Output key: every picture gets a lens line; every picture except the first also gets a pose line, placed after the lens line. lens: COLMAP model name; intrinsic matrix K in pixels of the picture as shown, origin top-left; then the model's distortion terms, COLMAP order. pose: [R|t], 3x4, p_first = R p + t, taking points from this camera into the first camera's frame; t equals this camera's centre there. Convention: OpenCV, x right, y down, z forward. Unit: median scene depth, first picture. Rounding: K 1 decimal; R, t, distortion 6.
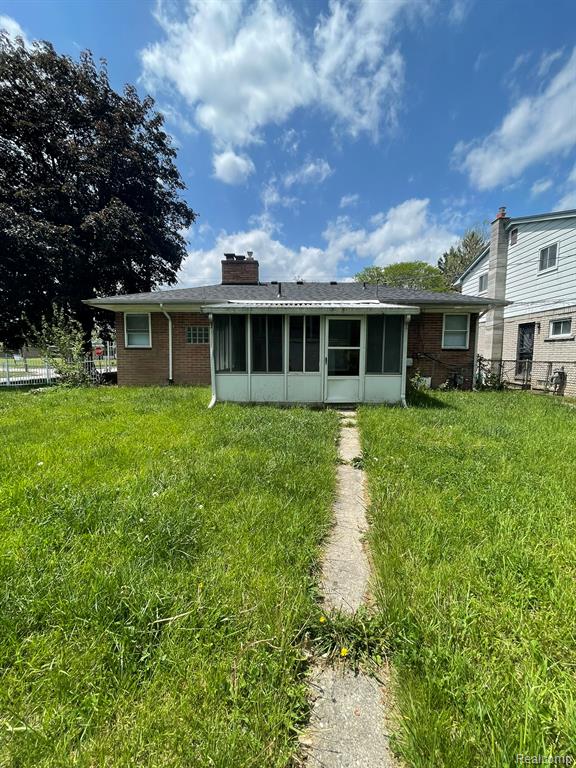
lens RADIAL K [[305.9, 0, 289.5], [0, 305.9, 383.5], [0, 0, 1]] dist [-0.000556, -0.000140]
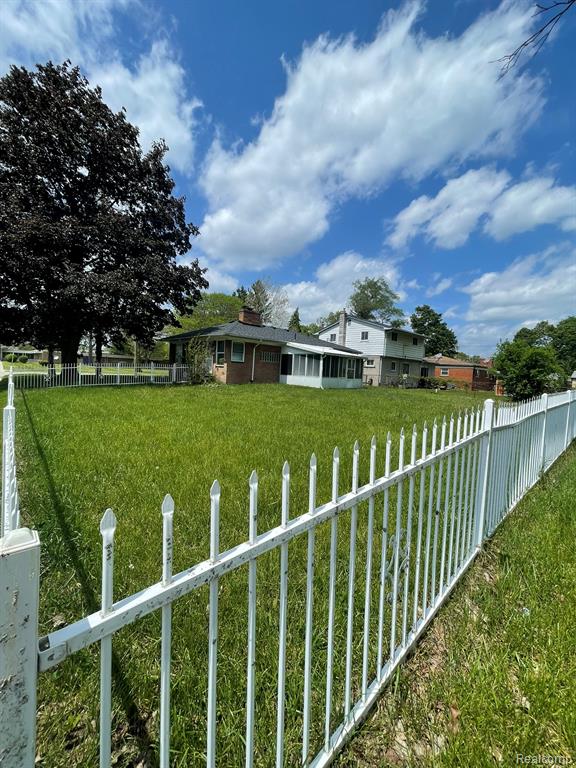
lens RADIAL K [[305.9, 0, 288.5], [0, 305.9, 386.3], [0, 0, 1]] dist [-0.000556, -0.000140]
pose [[0.715951, -0.002724, 0.698146, -1.522206], [0.008683, 0.999950, -0.005002, 0.035049], [-0.698097, 0.009643, 0.715938, -0.449973]]
